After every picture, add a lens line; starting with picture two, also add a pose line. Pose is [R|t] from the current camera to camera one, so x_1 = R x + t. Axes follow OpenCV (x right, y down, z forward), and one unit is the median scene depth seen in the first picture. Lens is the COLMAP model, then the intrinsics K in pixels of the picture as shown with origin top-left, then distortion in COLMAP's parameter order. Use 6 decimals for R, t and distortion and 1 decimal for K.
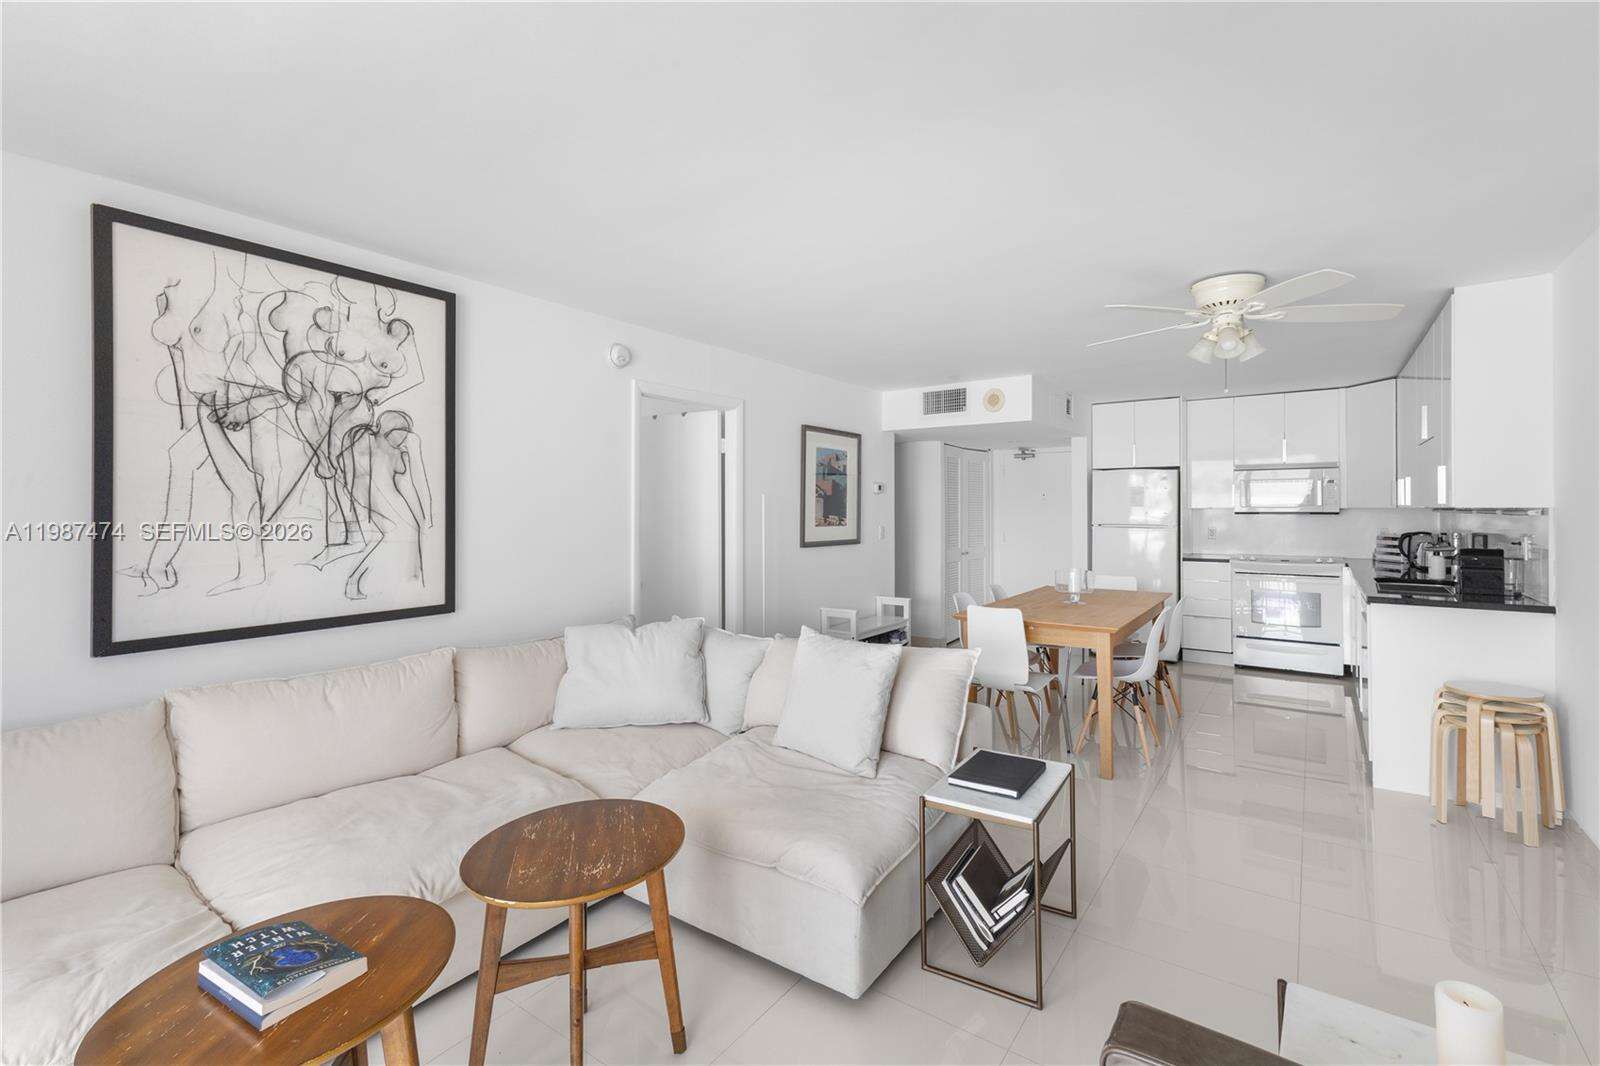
lens RADIAL K [[697.7, 0, 820.2], [0, 697.7, 513.7], [0, 0, 1]] dist [0.016099, -0.003750]
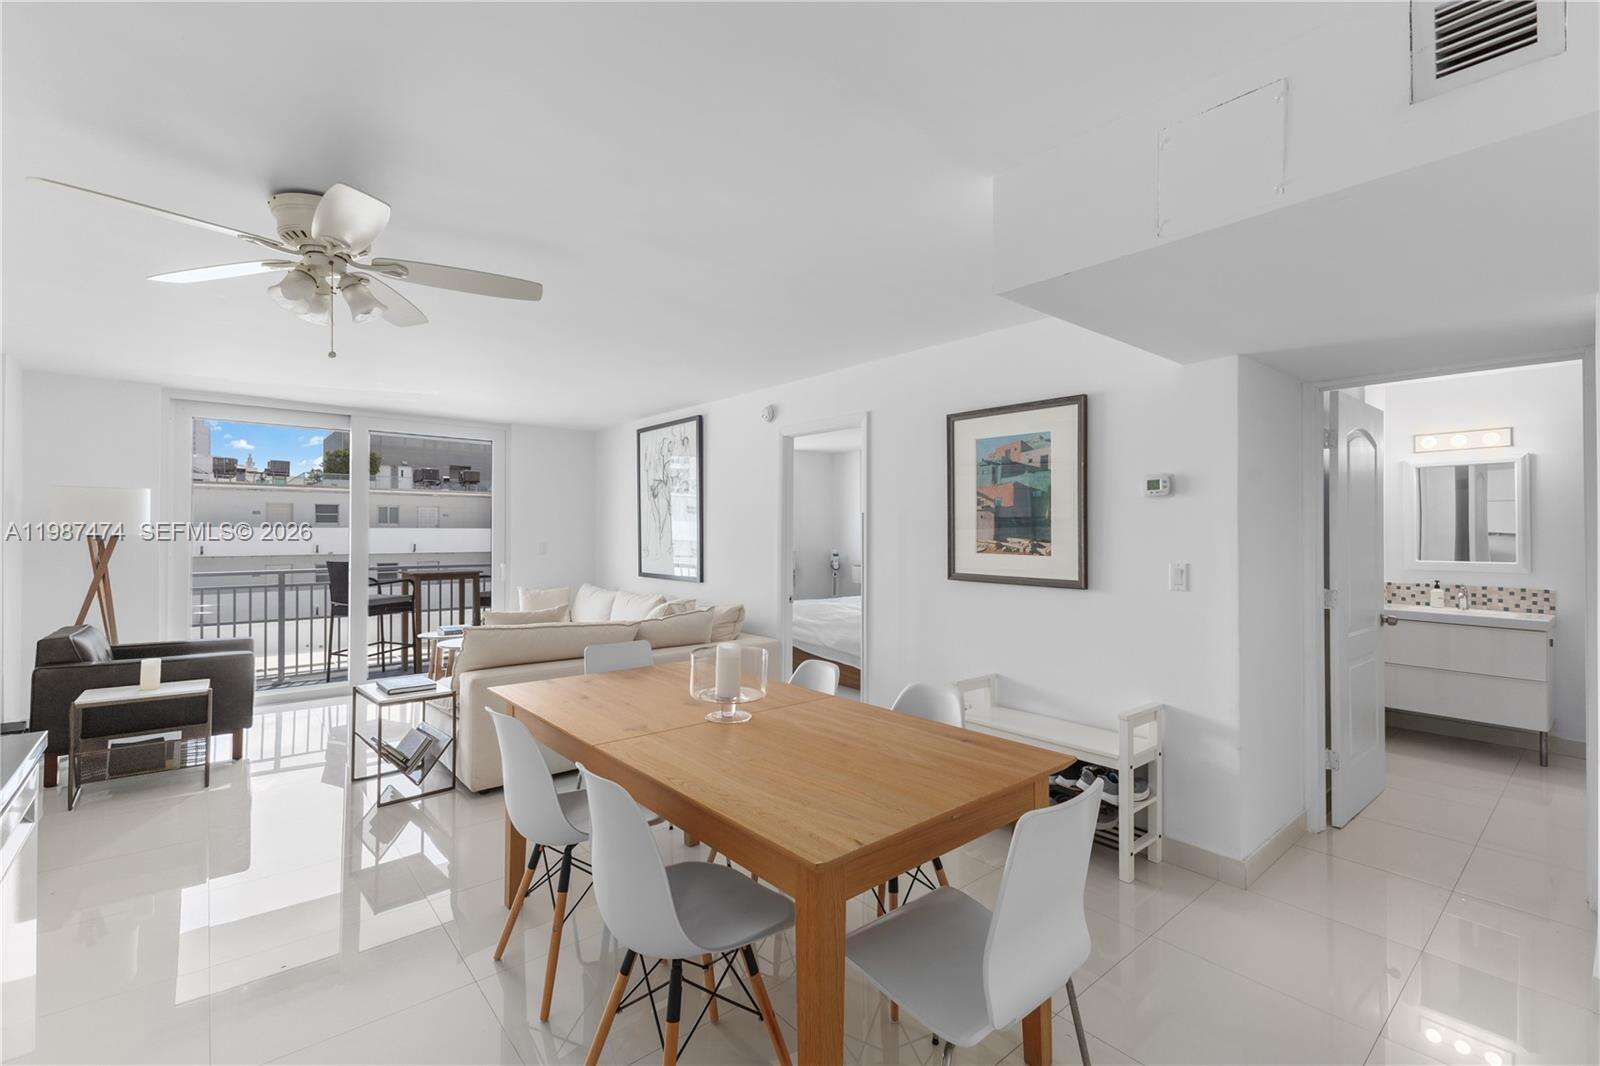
lens RADIAL K [[697.7, 0, 800.7], [0, 697.7, 529.8], [0, 0, 1]] dist [0.016099, -0.003750]
pose [[-0.251293, 0.002187, -0.967909, 0.703104], [-0.007293, 0.999965, 0.004153, -0.006190], [0.967884, 0.008103, -0.251268, 0.984254]]
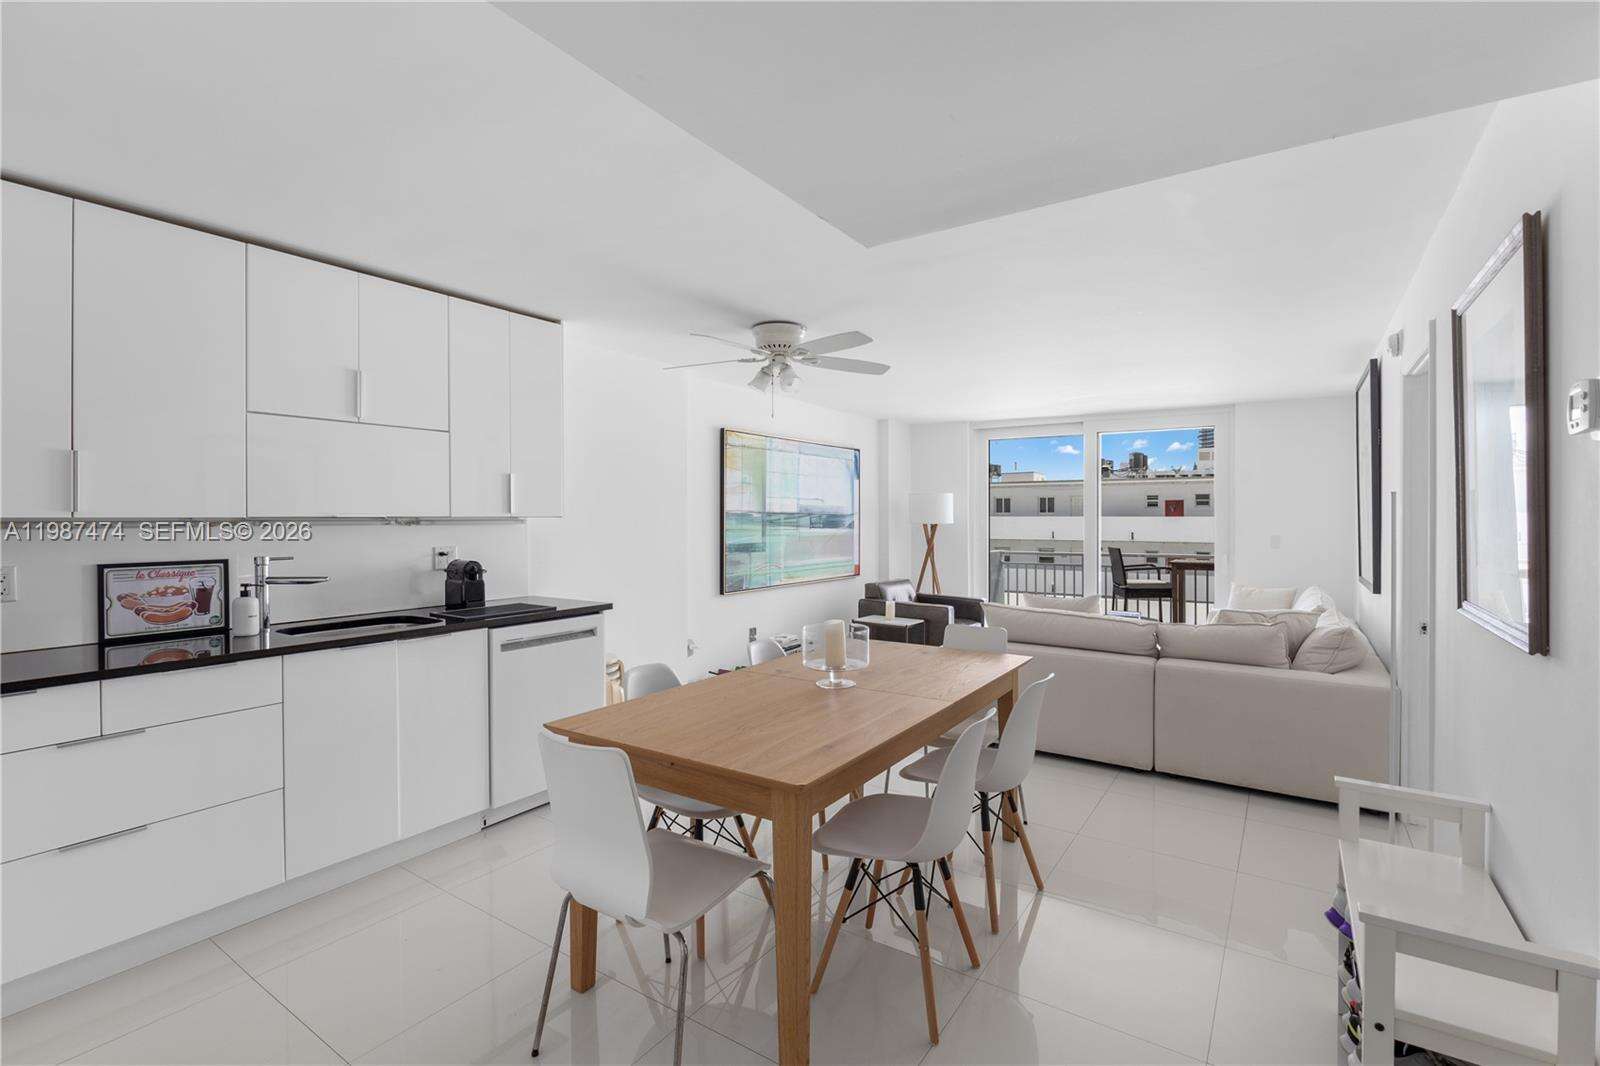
lens RADIAL K [[732.1, 0, 805.2], [0, 732.1, 525.4], [0, 0, 1]] dist [0.002063, -0.001930]
pose [[-0.999934, 0.003881, -0.010841, 0.327064], [0.003710, 0.999869, 0.015775, -0.008324], [0.010901, 0.015733, -0.999817, 1.335984]]
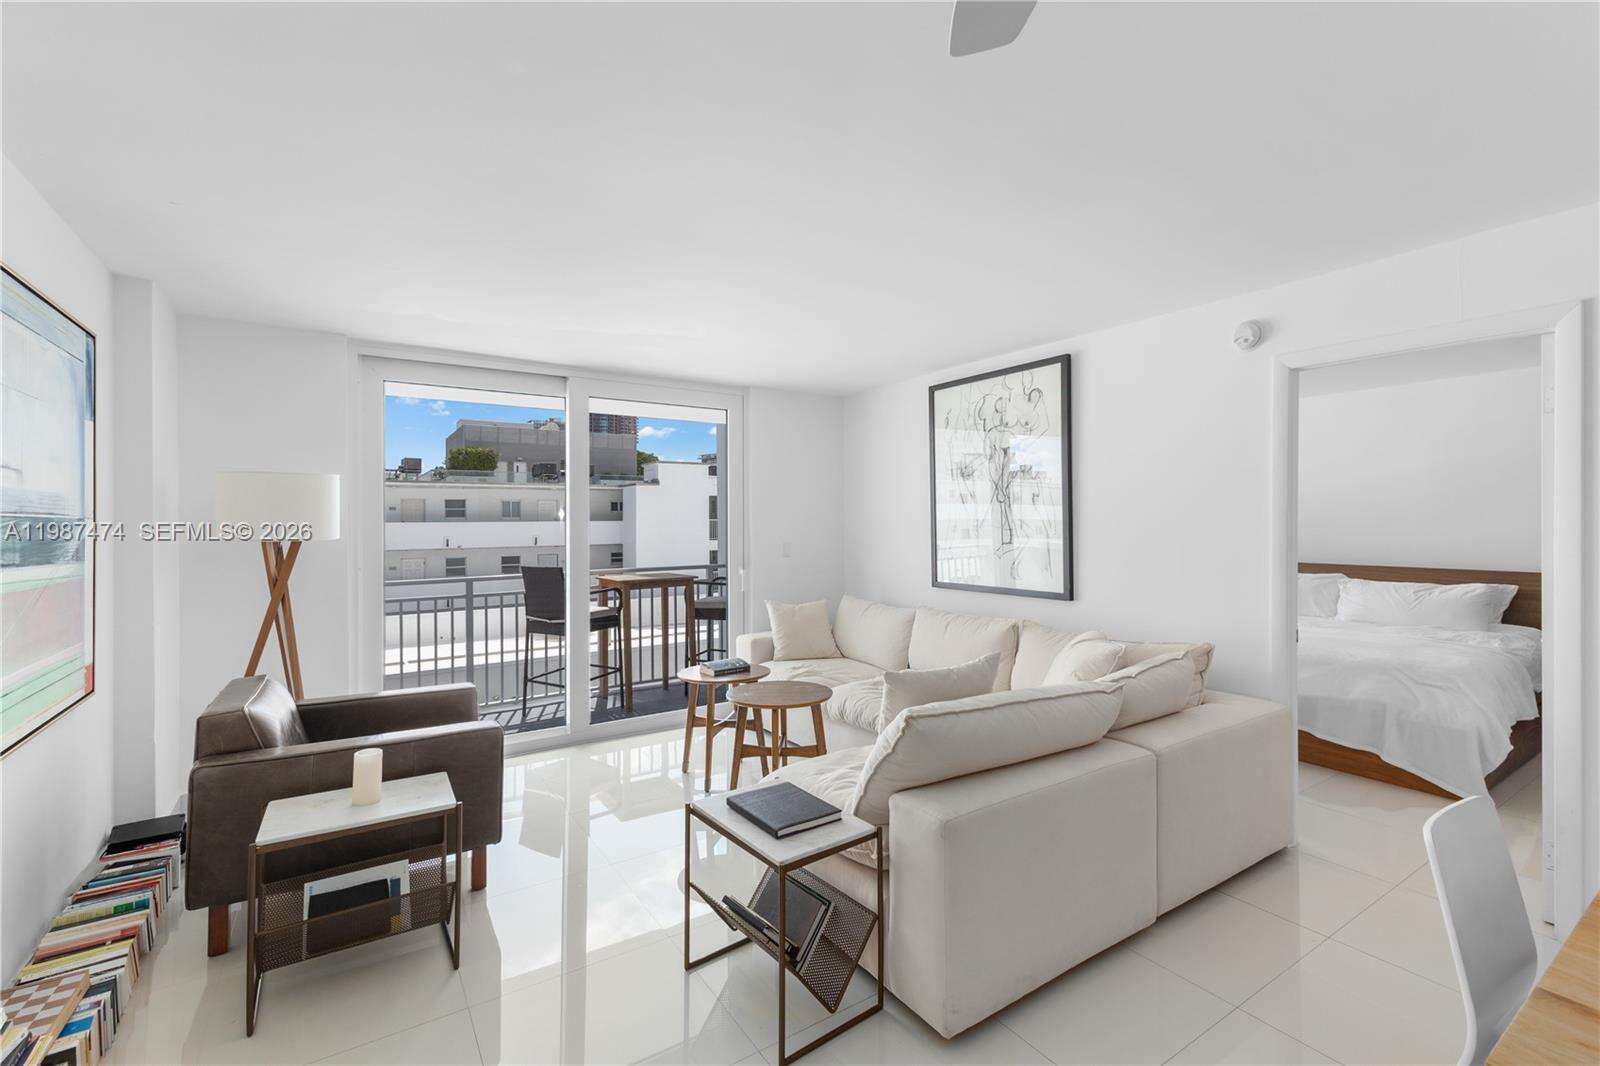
lens RADIAL K [[697.7, 0, 806.1], [0, 697.7, 522.6], [0, 0, 1]] dist [0.016099, -0.003750]
pose [[-0.357743, 0.006570, -0.933797, 0.478929], [0.000991, 0.999977, 0.006656, -0.007094], [0.933819, 0.001456, -0.357742, 0.570006]]
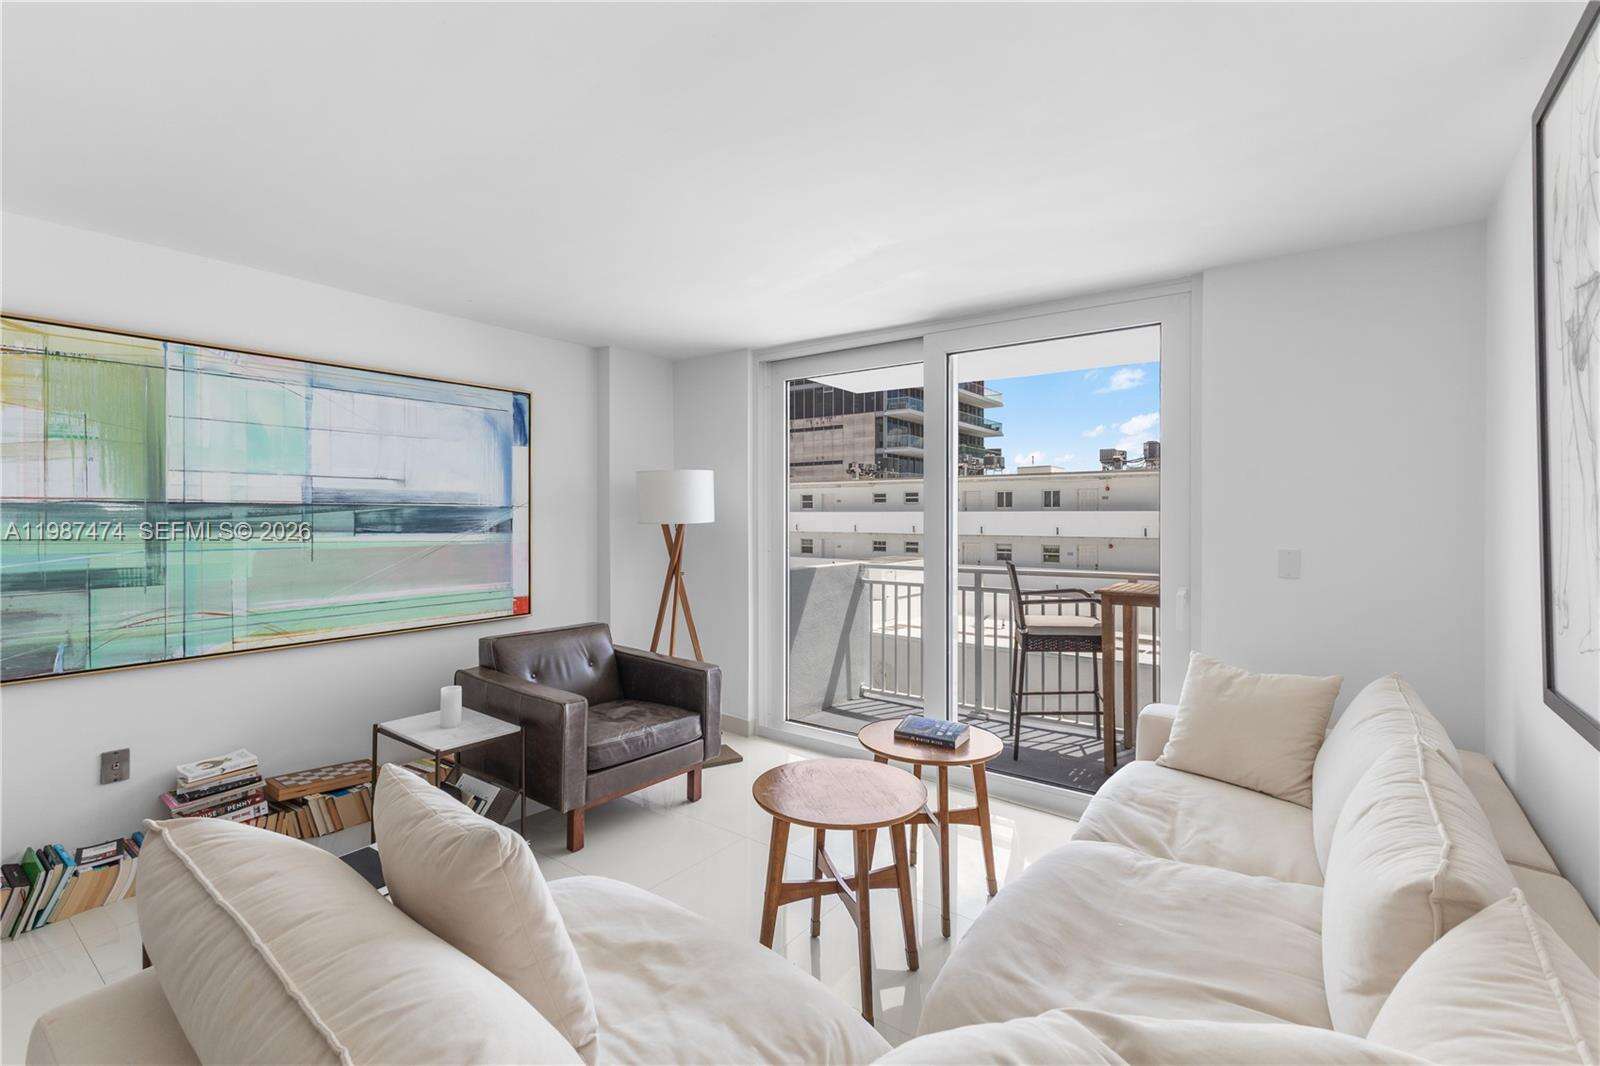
lens RADIAL K [[697.7, 0, 804.4], [0, 697.7, 510.9], [0, 0, 1]] dist [0.016099, -0.003750]
pose [[-0.998891, 0.000740, 0.047081, -0.111837], [0.000939, 0.999991, 0.004212, -0.006184], [-0.047078, 0.004251, -0.998882, 0.700994]]
